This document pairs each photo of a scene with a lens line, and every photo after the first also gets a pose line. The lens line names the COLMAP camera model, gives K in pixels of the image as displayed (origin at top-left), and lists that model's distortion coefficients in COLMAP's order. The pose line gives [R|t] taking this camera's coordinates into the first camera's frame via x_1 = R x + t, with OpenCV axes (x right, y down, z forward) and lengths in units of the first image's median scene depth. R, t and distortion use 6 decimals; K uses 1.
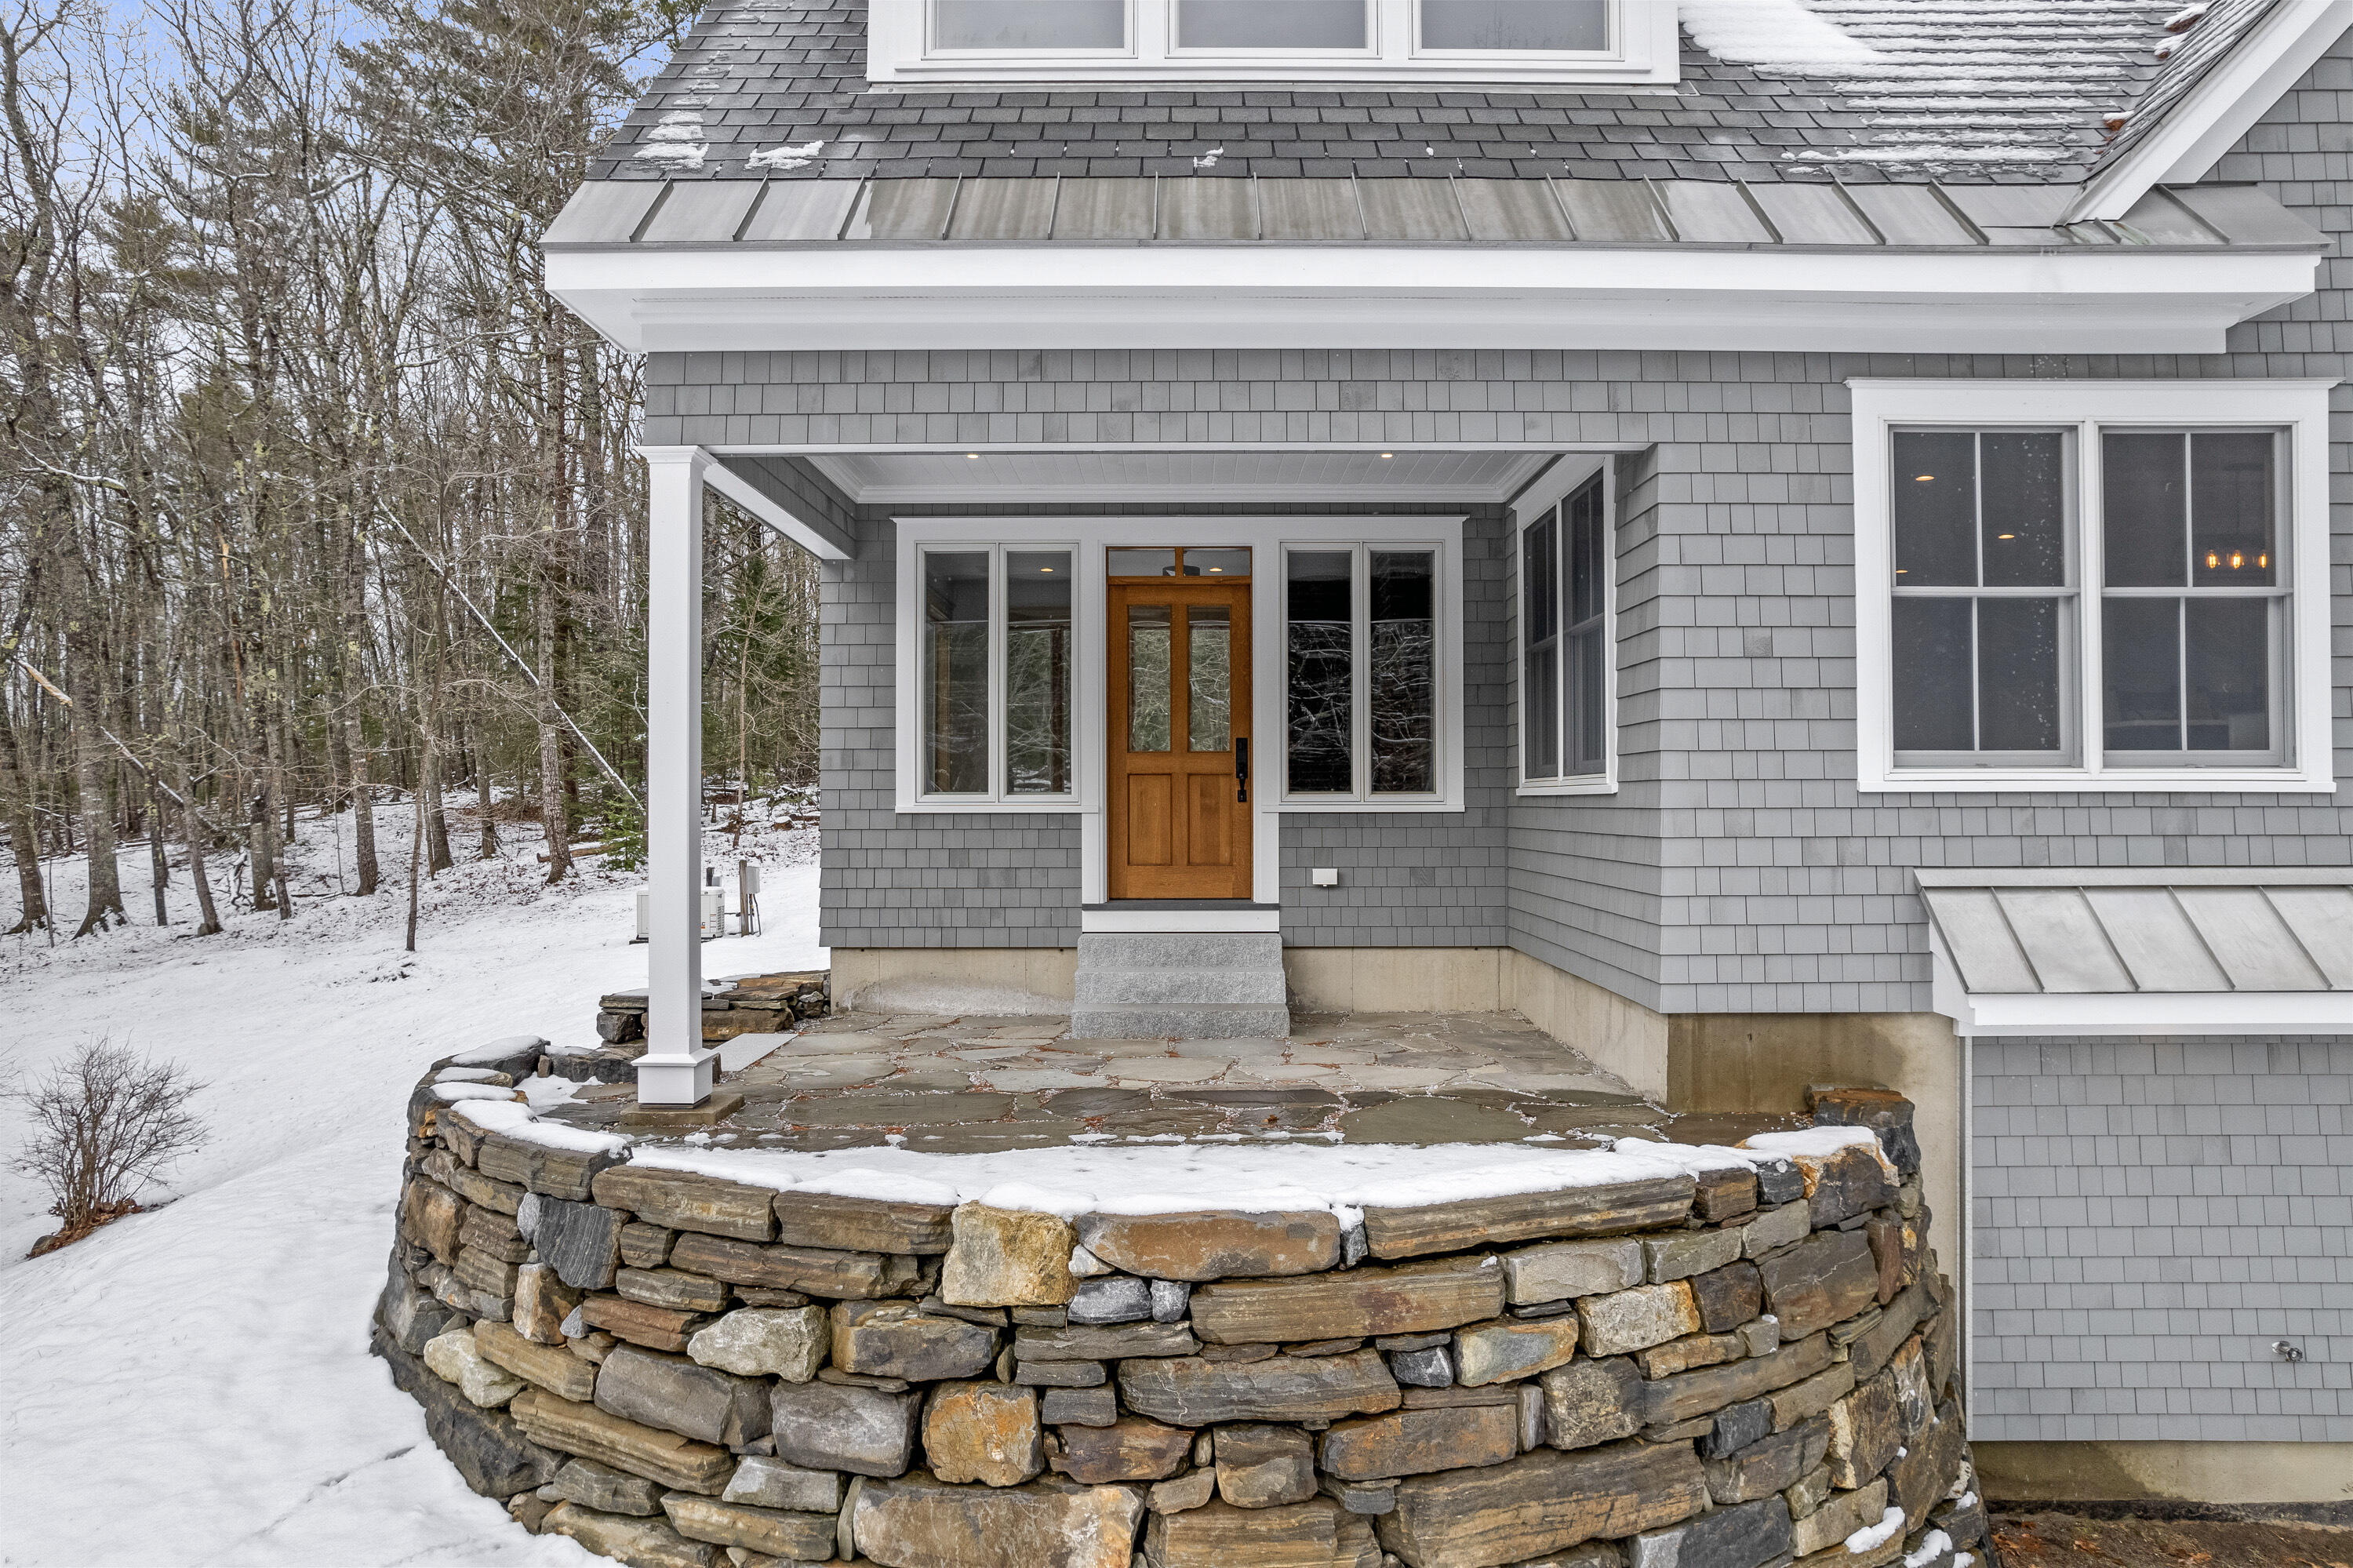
lens RADIAL K [[1501.3, 0, 1176.5], [0, 1501.3, 784.0], [0, 0, 1]] dist [-0.062044, 0.055076]
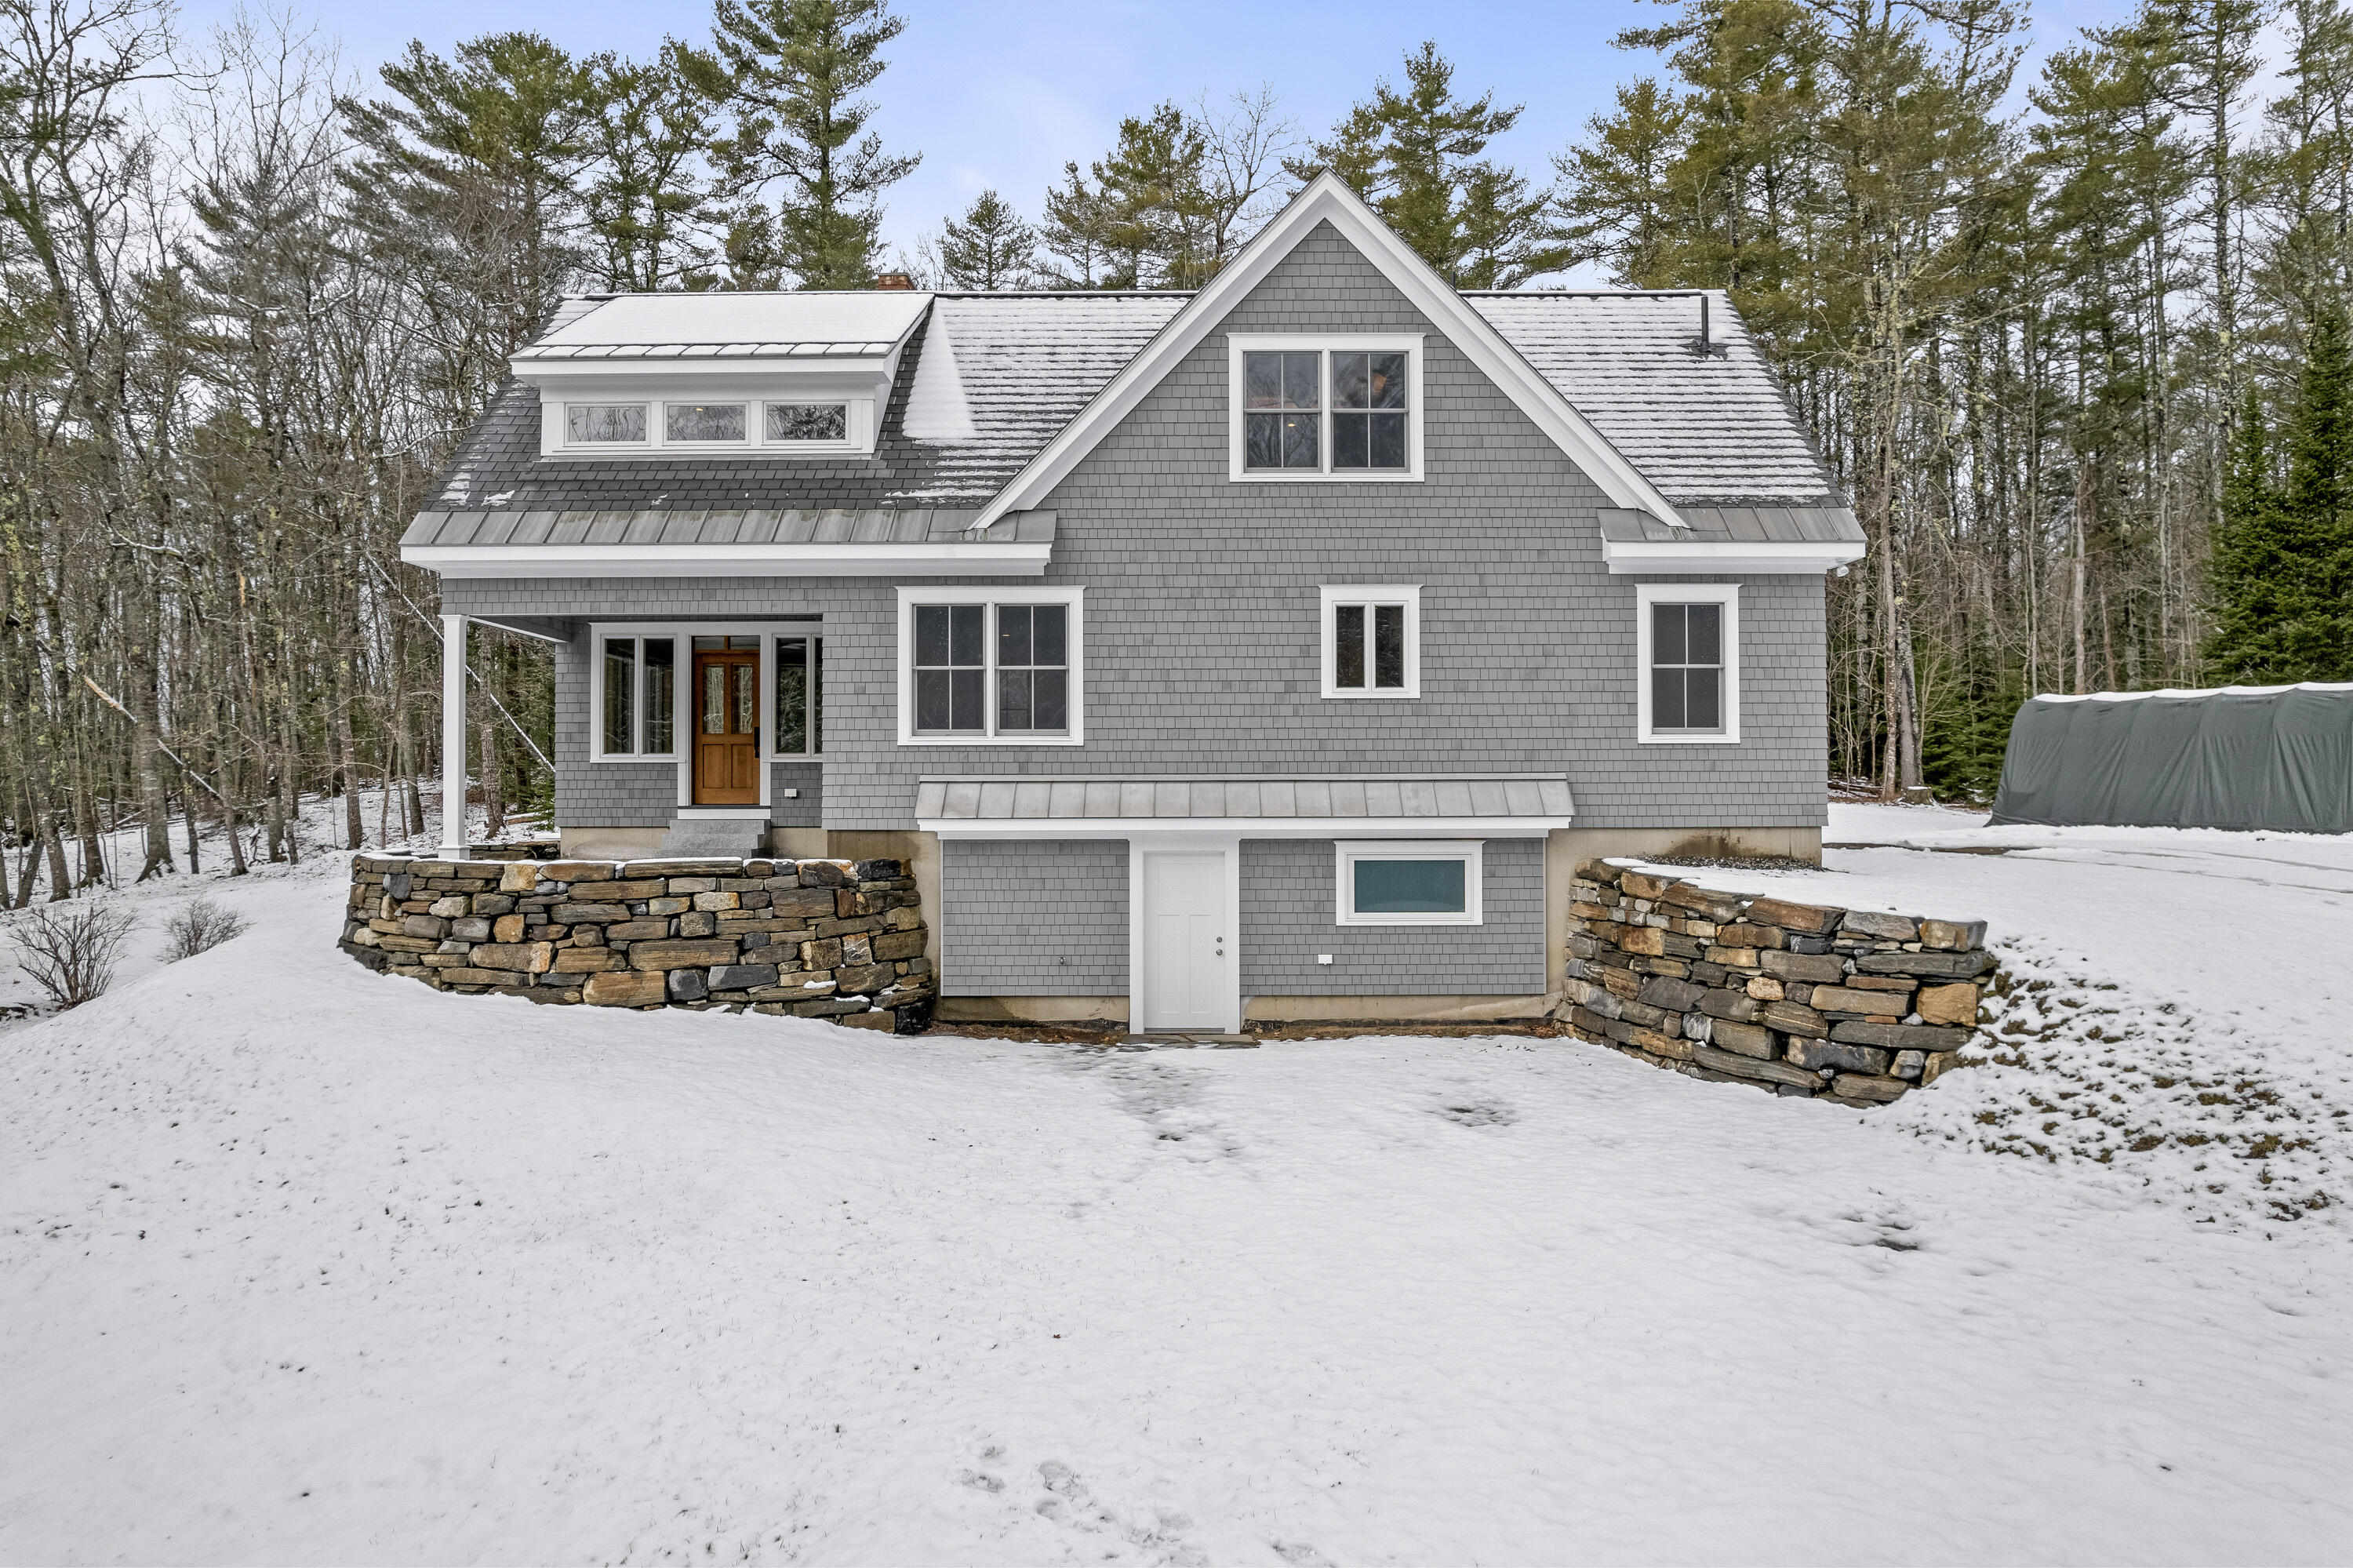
lens RADIAL K [[1511.5, 0, 1183.3], [0, 1511.5, 781.2], [0, 0, 1]] dist [-0.070570, 0.056504]
pose [[0.999998, -0.000110, 0.001826, 0.949863], [0.000114, 0.999998, -0.002024, 0.073434], [-0.001826, 0.002024, 0.999996, -1.636562]]
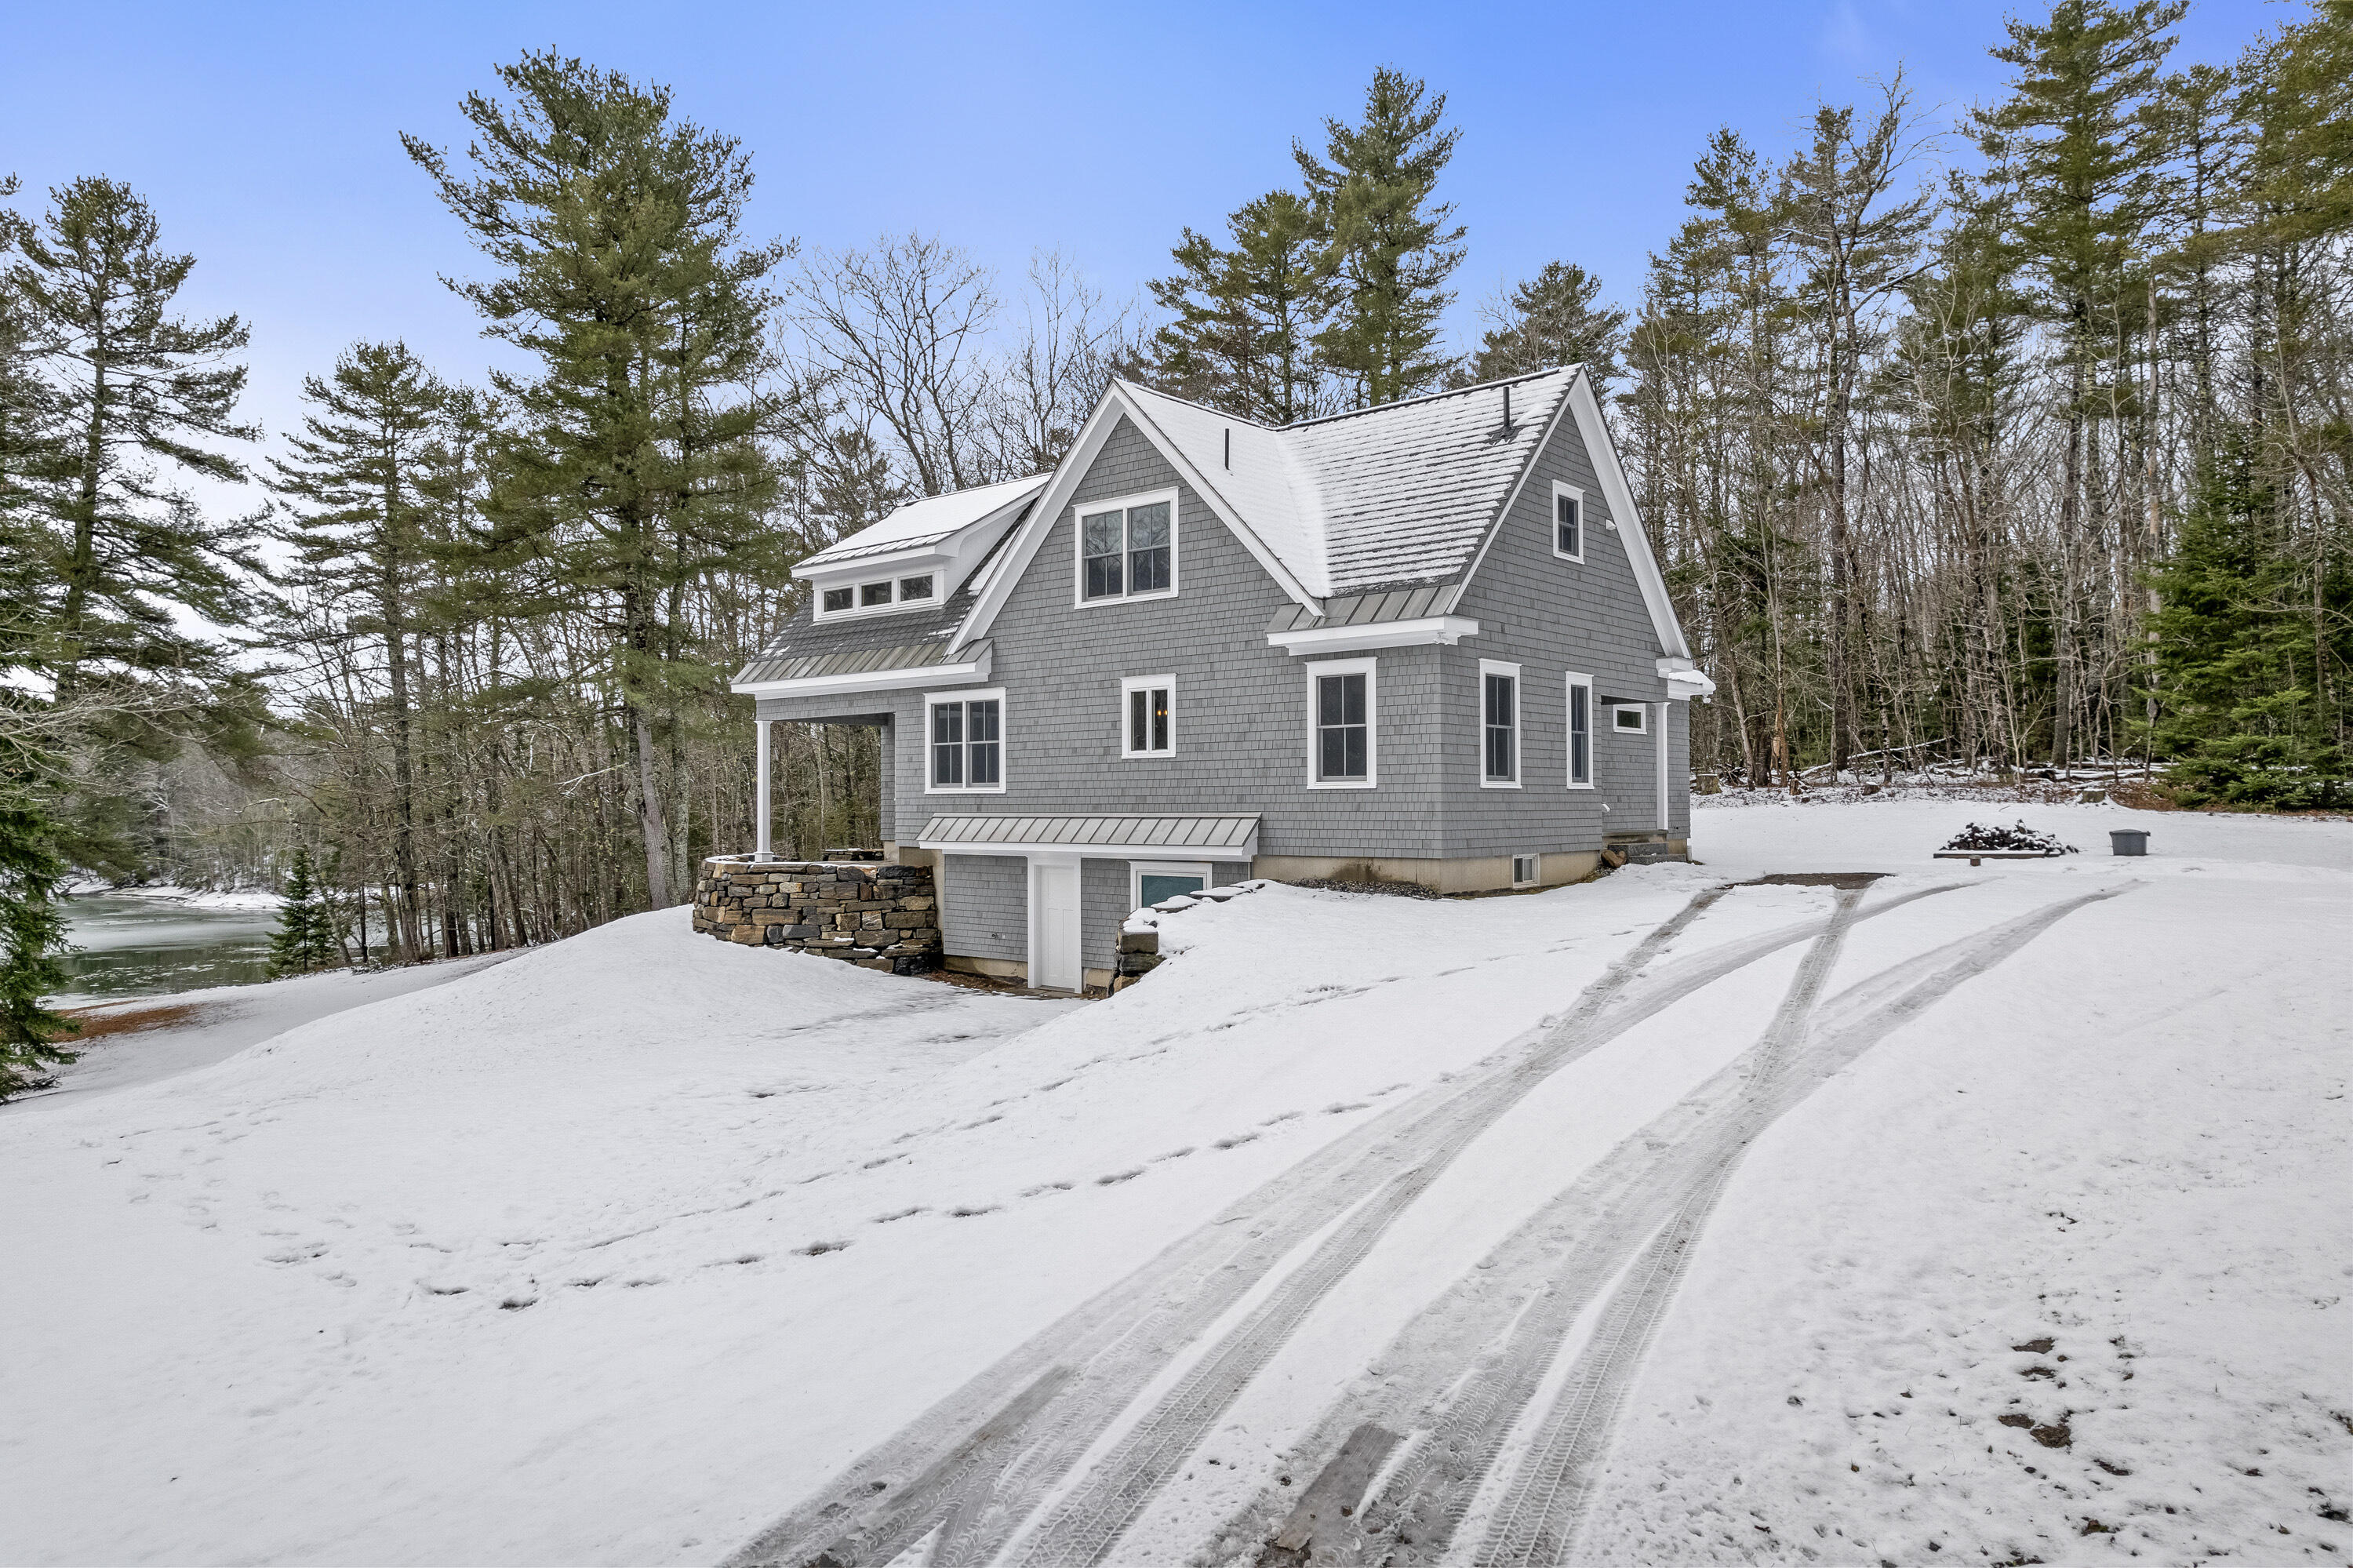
lens RADIAL K [[1501.3, 0, 1176.5], [0, 1501.3, 784.0], [0, 0, 1]] dist [-0.062044, 0.055076]
pose [[0.765363, -0.009884, -0.643522, 3.653307], [0.010316, 0.999942, -0.003090, -0.002138], [0.643516, -0.004274, 0.765421, -1.725289]]
